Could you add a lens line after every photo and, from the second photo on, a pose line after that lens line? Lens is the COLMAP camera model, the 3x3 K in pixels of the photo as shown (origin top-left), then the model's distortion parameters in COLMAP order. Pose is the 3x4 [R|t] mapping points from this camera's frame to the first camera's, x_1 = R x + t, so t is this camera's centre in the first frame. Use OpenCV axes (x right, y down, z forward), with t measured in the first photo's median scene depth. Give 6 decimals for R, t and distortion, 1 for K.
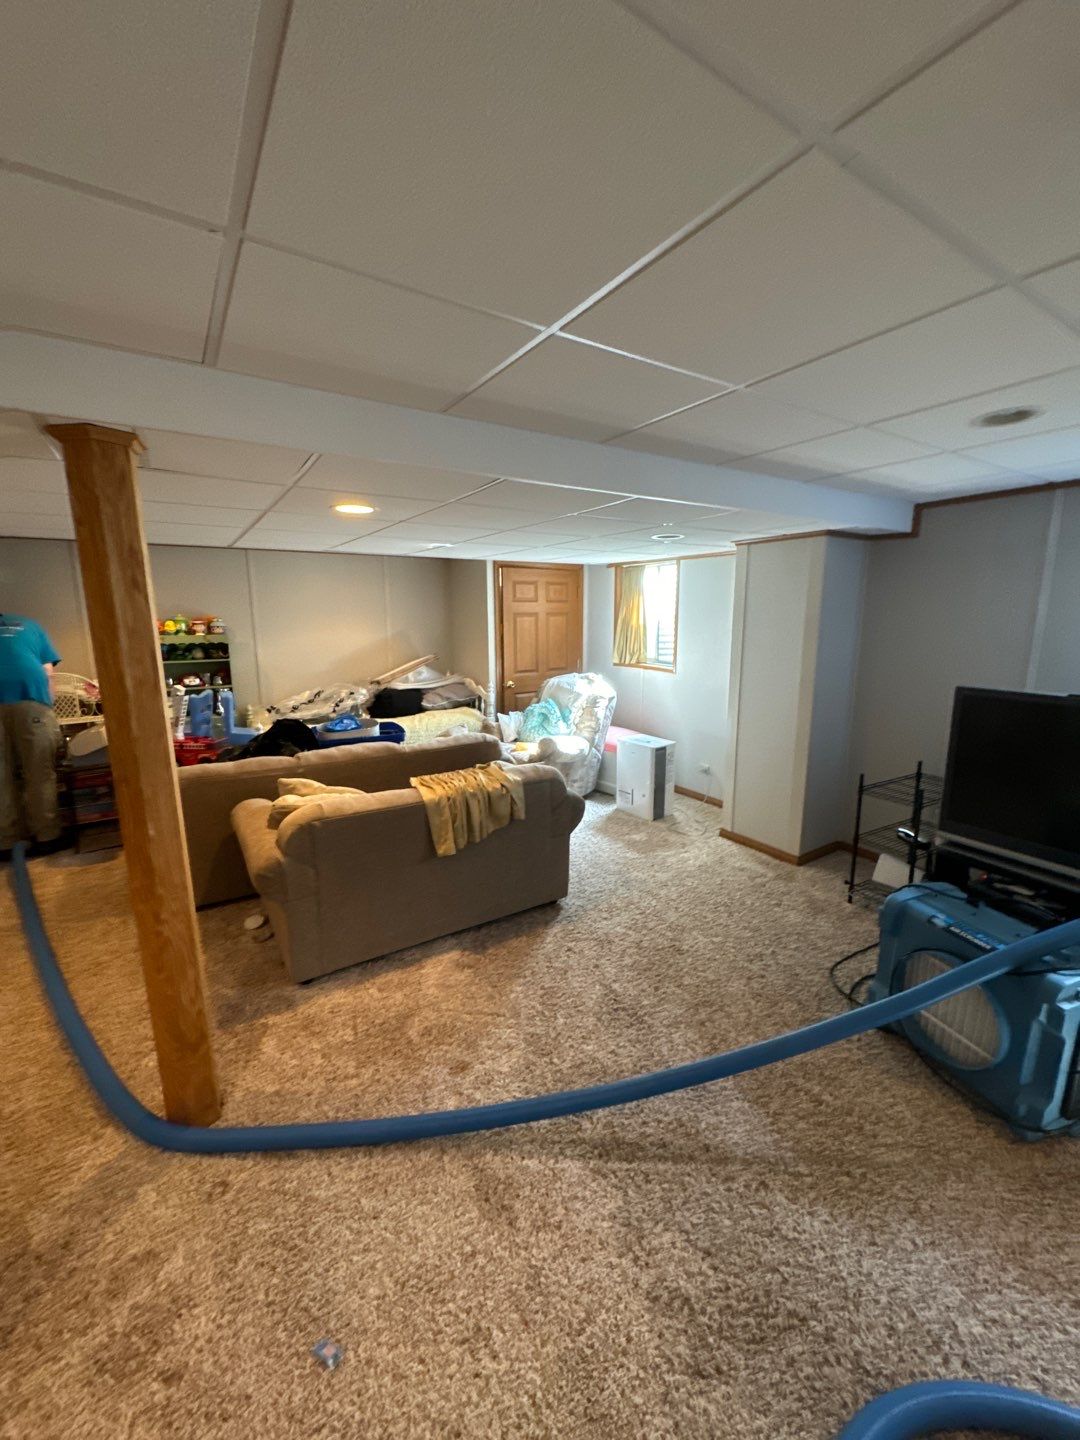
lens RADIAL K [[577.4, 0, 536.1], [0, 577.4, 721.7], [0, 0, 1]] dist [-0.000726, 0.000458]
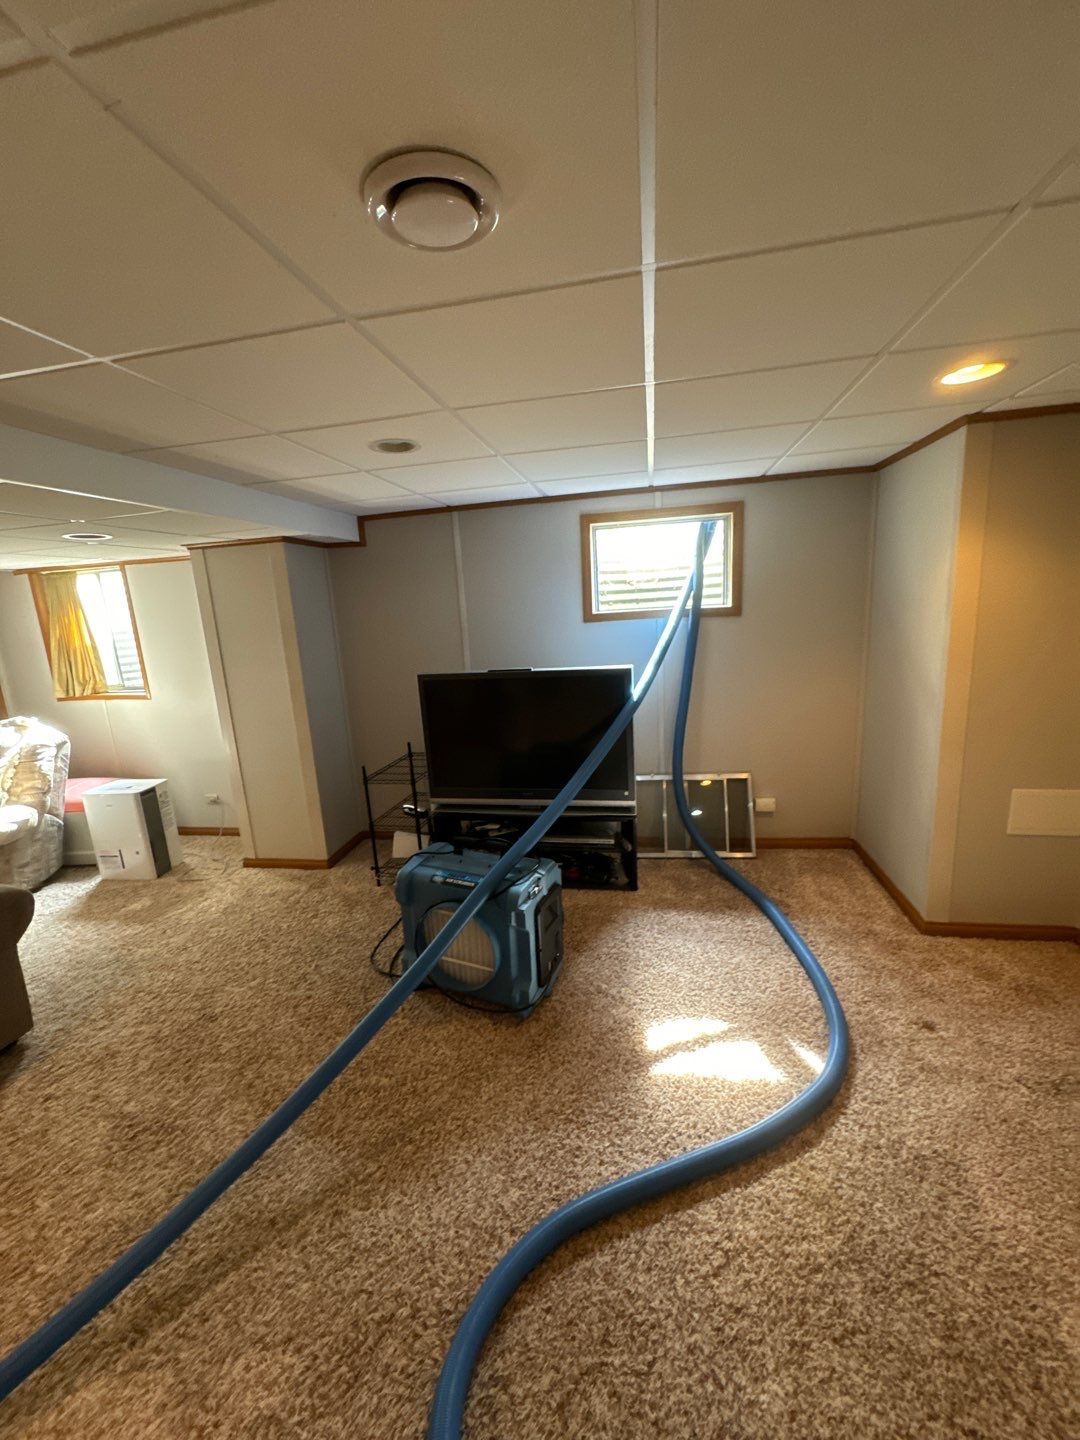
lens RADIAL K [[577.4, 0, 542.8], [0, 577.4, 721.8], [0, 0, 1]] dist [-0.000726, 0.000458]
pose [[0.684230, -0.185719, 0.705222, 0.056624], [0.192037, 0.978784, 0.071441, -0.002342], [-0.703528, 0.086547, 0.705378, 0.004933]]
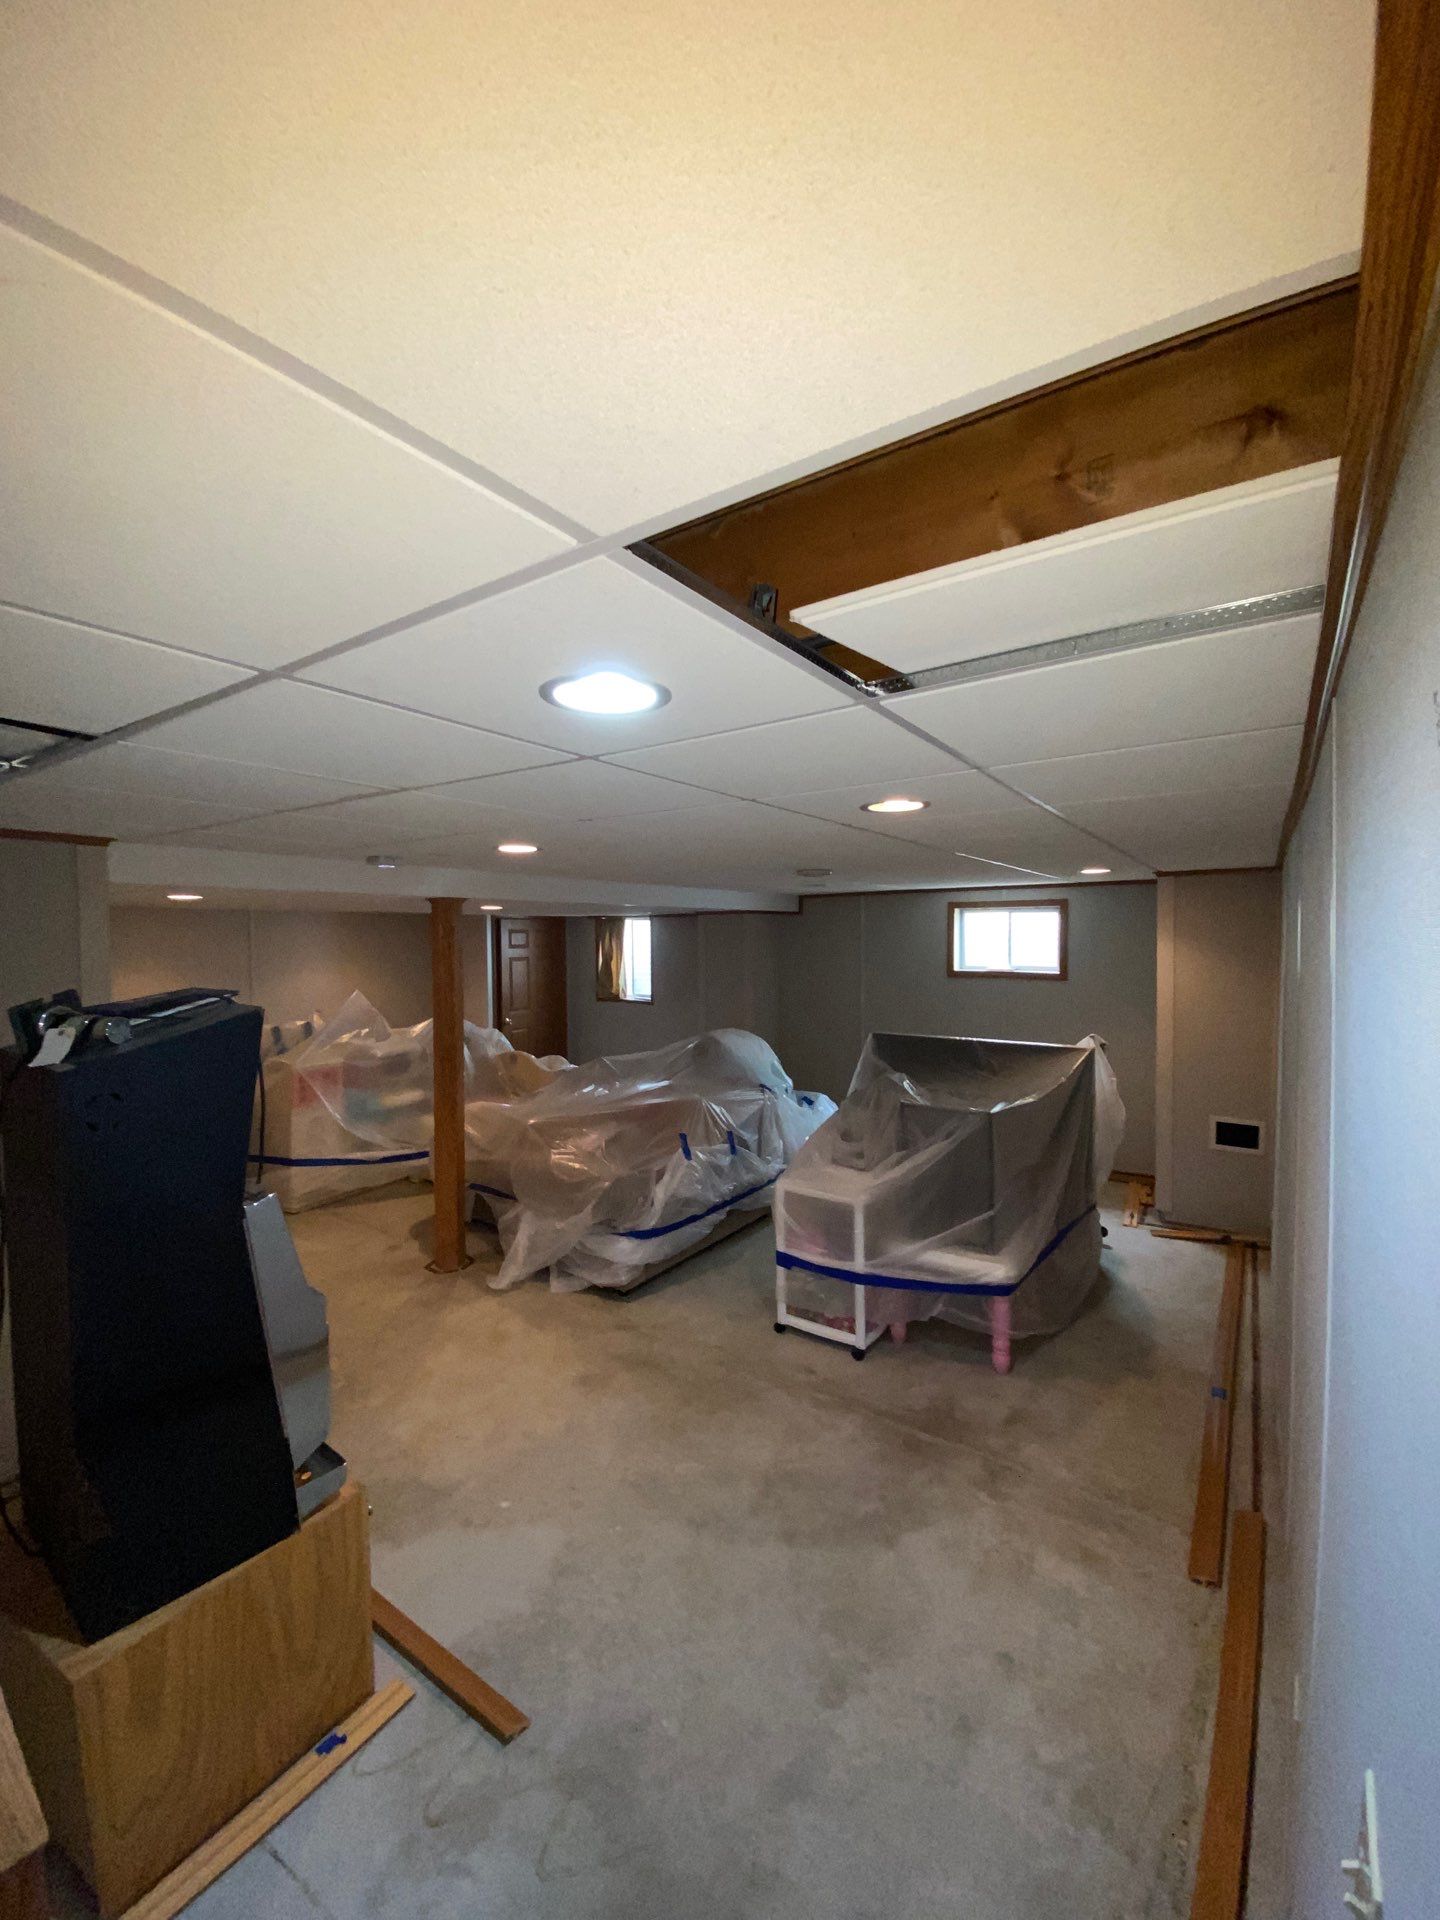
lens RADIAL K [[769.9, 0, 723.9], [0, 769.9, 952.4], [0, 0, 1]] dist [-0.000726, 0.000458]
pose [[0.922300, -0.009889, 0.386348, -0.471975], [0.074549, 0.985450, -0.152741, 0.124379], [-0.379216, 0.169675, 0.909618, -1.072136]]
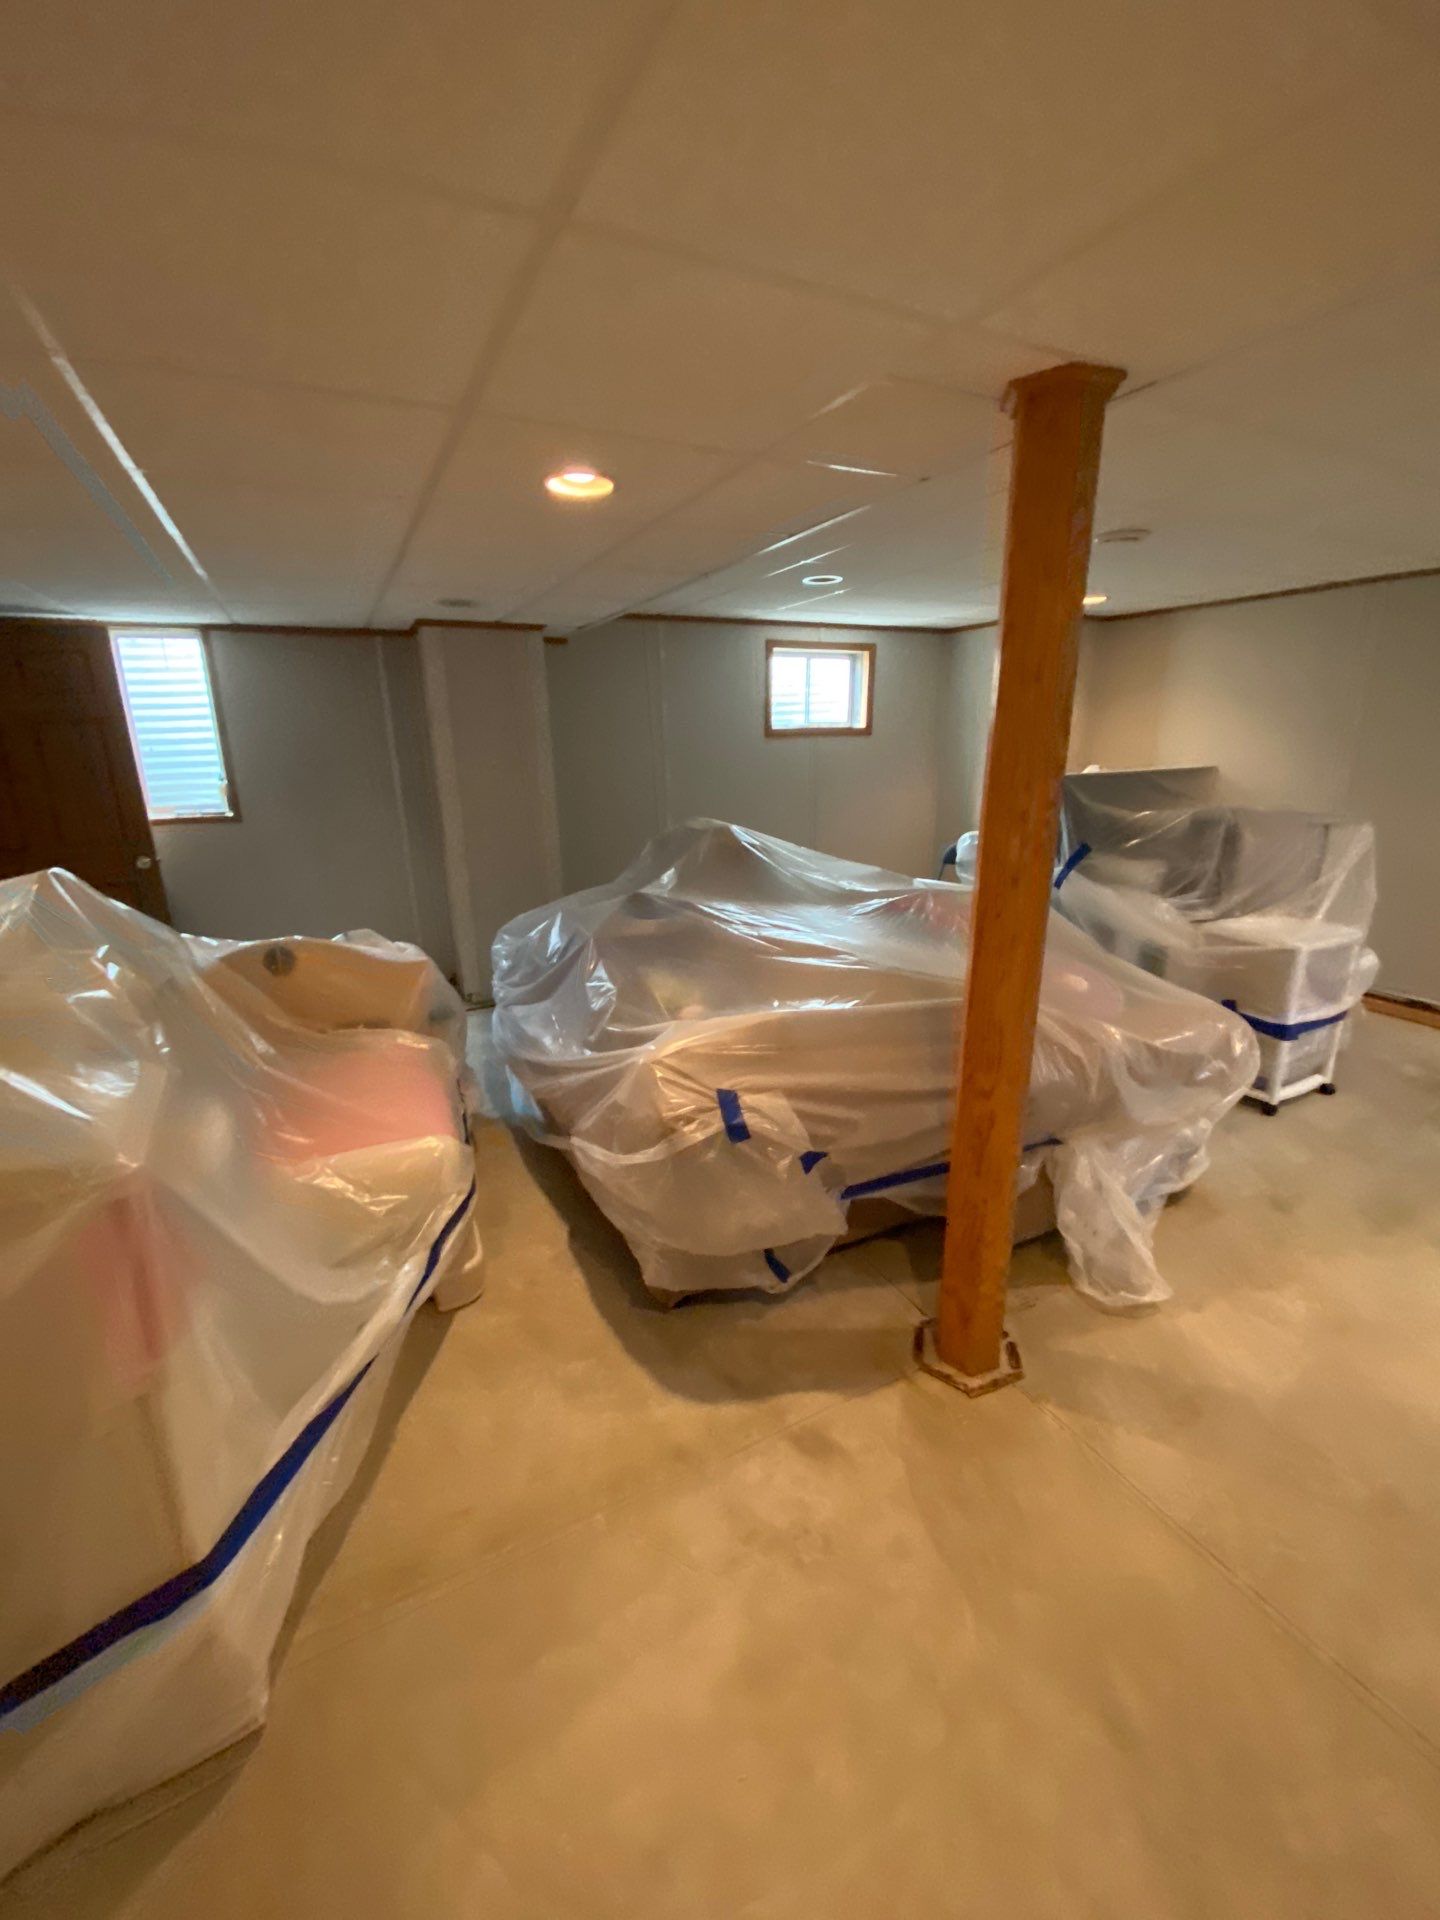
lens RADIAL K [[769.9, 0, 725.6], [0, 769.9, 967.9], [0, 0, 1]] dist [-0.000726, 0.000458]
pose [[0.109598, -0.293271, 0.949727, -0.981311], [0.199960, 0.942454, 0.267950, -0.101216], [-0.973655, 0.160540, 0.161934, 0.711092]]
